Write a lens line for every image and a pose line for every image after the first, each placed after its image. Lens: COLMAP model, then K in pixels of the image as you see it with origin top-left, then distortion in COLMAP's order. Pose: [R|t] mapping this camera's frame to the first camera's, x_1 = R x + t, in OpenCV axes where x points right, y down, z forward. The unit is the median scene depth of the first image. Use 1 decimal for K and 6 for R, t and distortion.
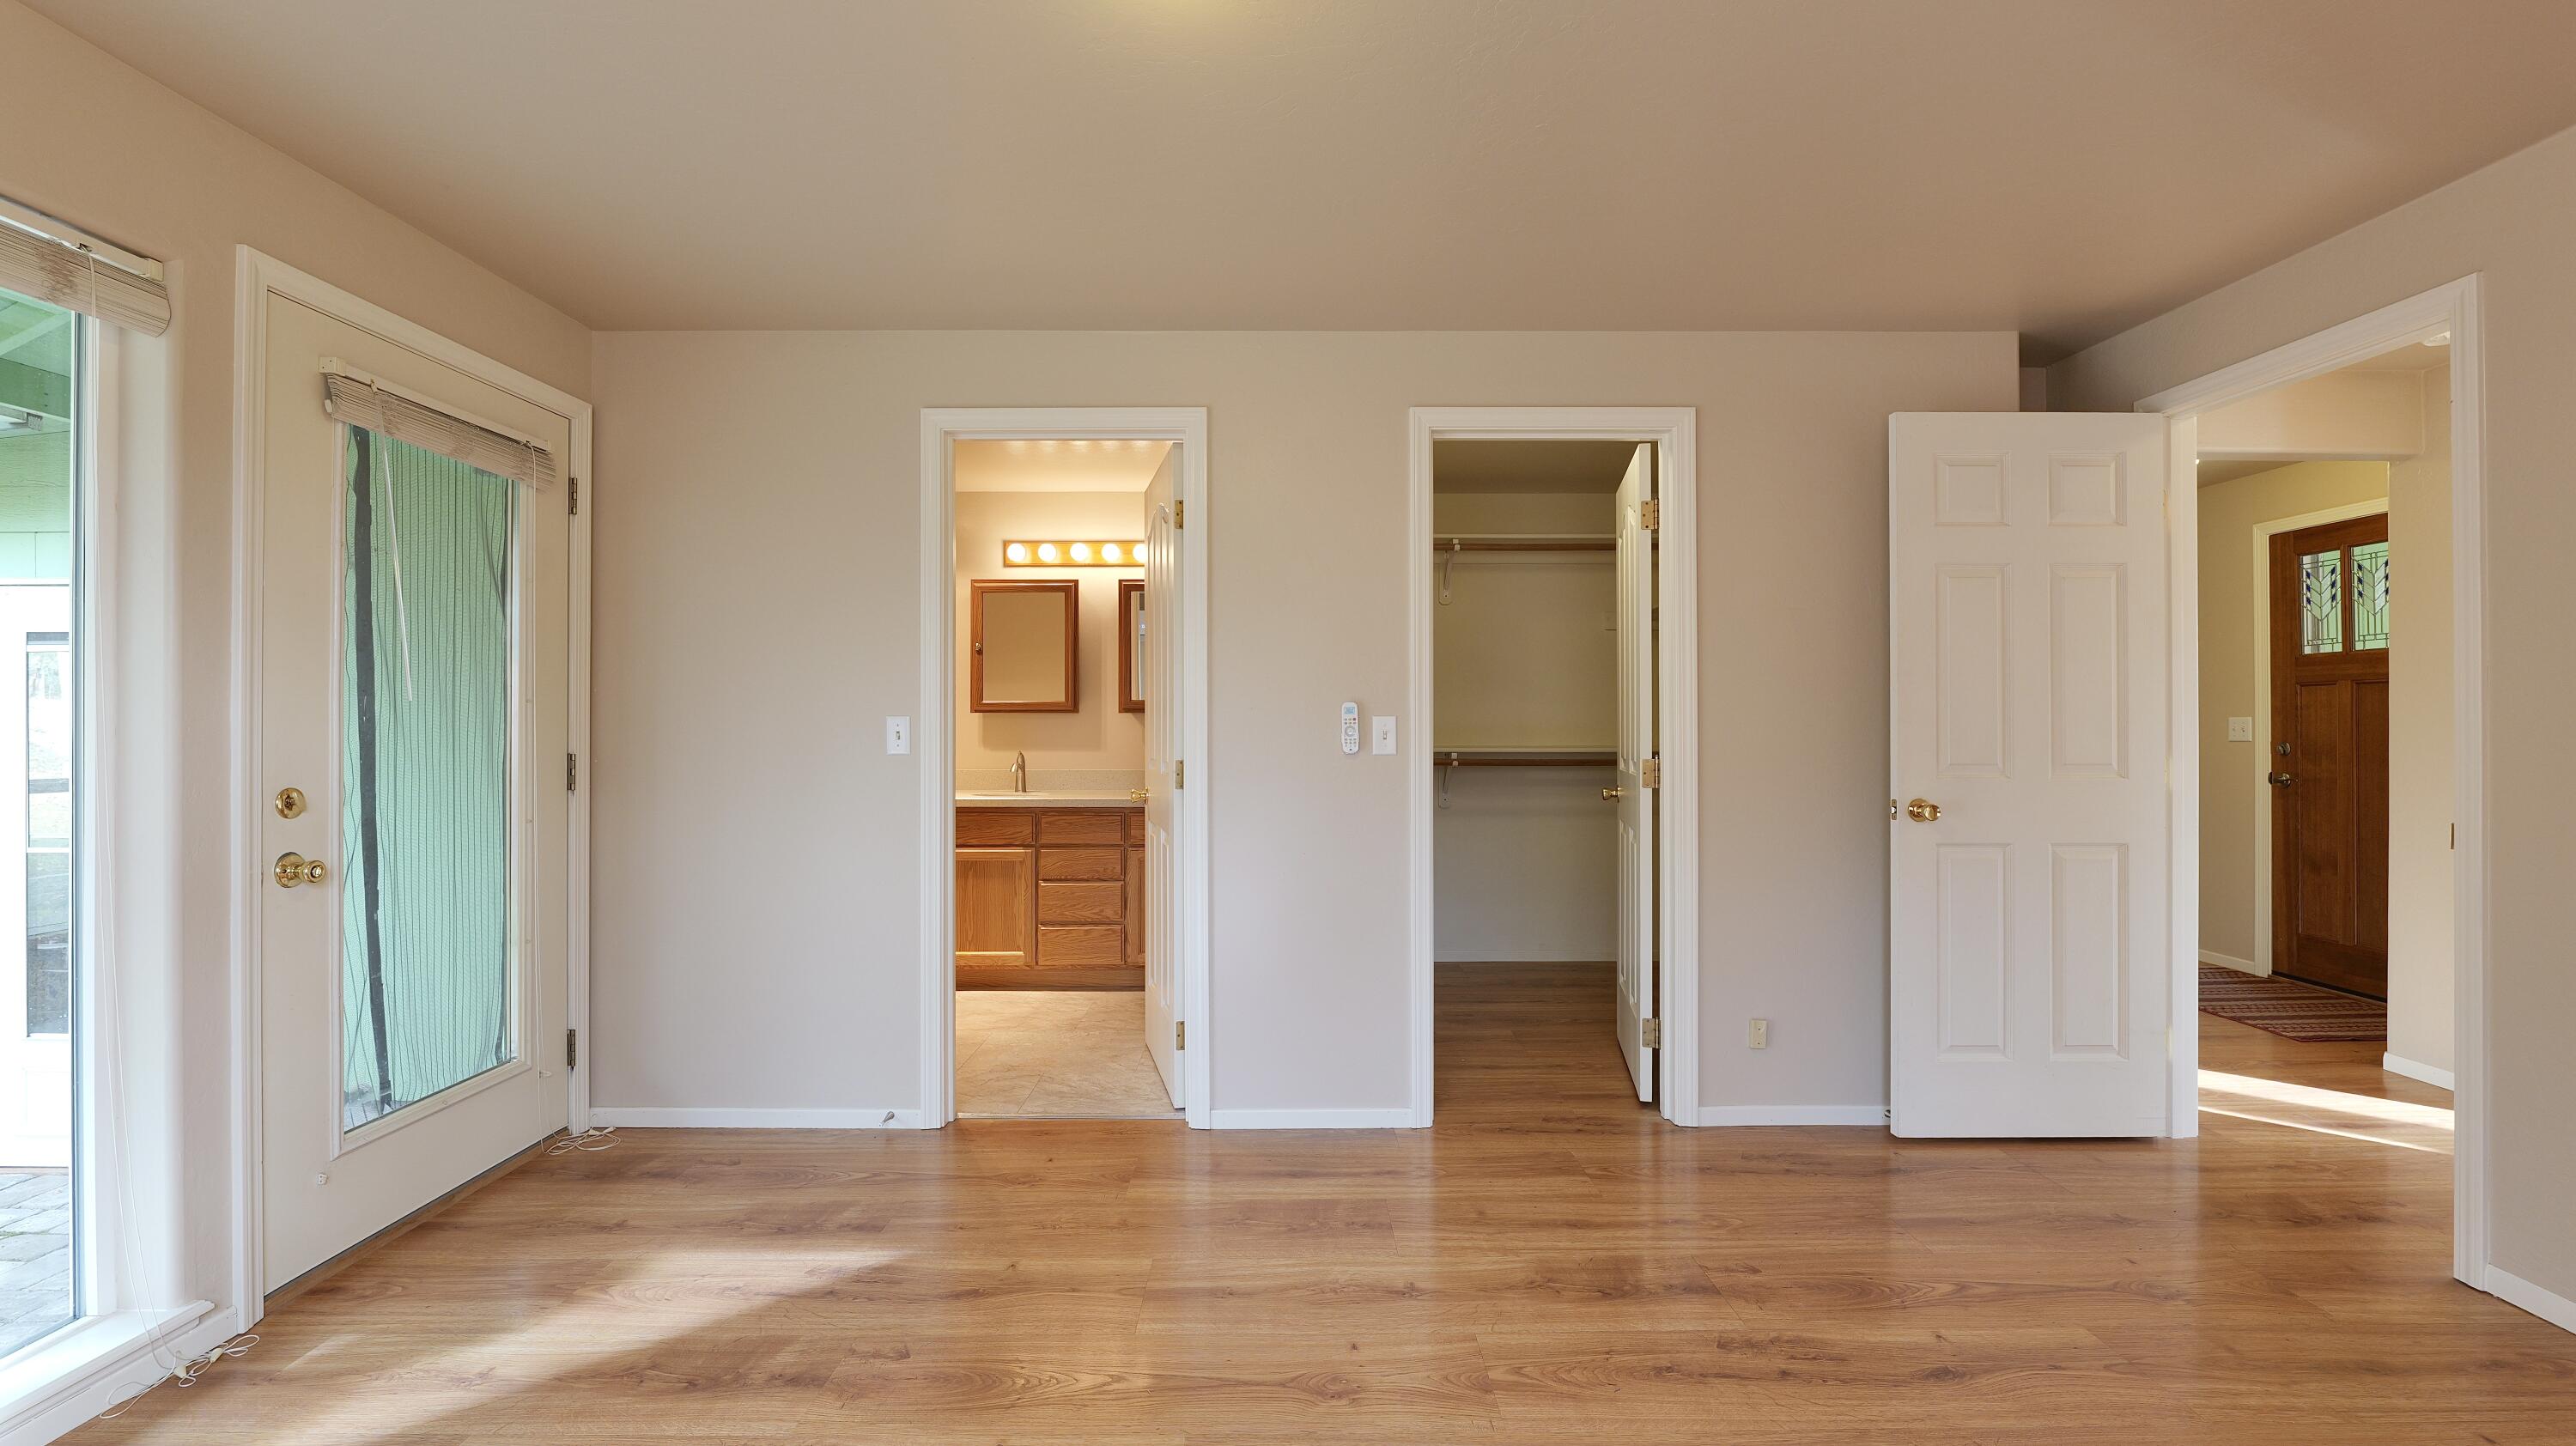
lens RADIAL K [[1047.9, 0, 1282.6], [0, 1047.9, 720.6], [0, 0, 1]] dist [-0.013293, 0.001015]
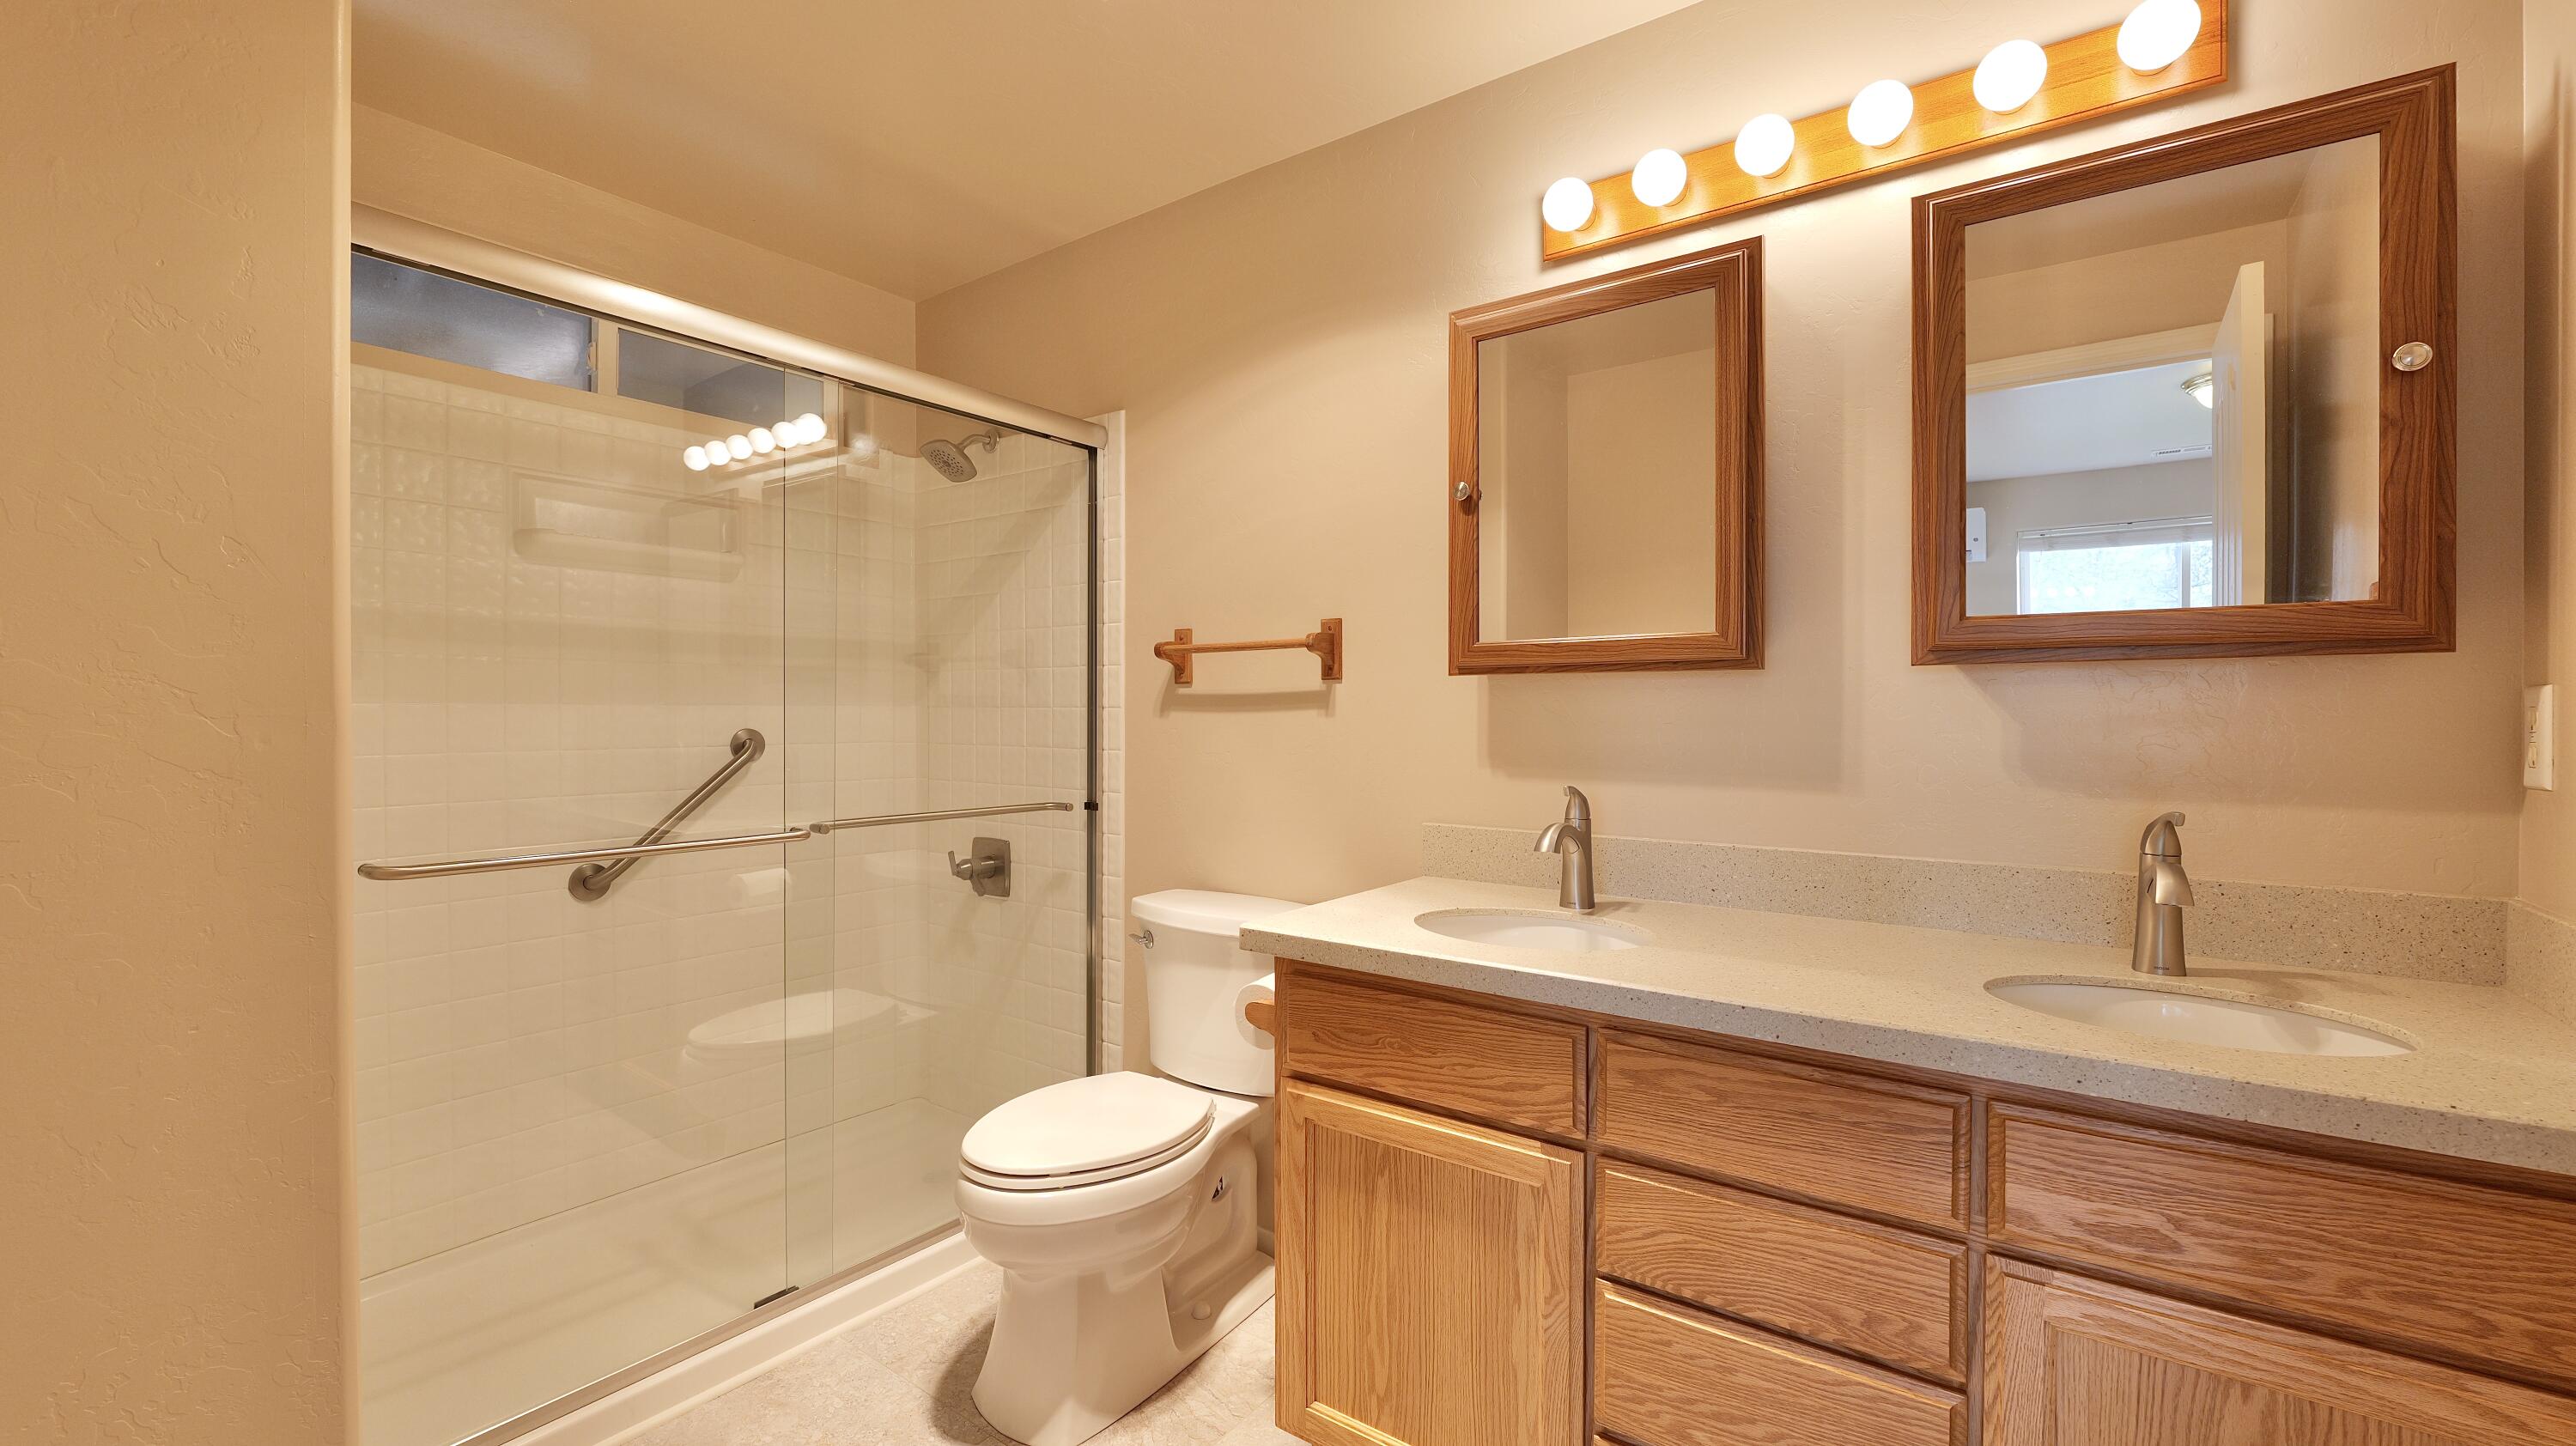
lens RADIAL K [[1047.9, 0, 1282.6], [0, 1047.9, 720.6], [0, 0, 1]] dist [-0.013293, 0.001015]
pose [[0.799391, 0.003013, -0.600804, -0.205295], [0.004920, 0.999921, 0.011561, 0.006141], [0.600792, -0.012197, 0.799313, 1.115108]]
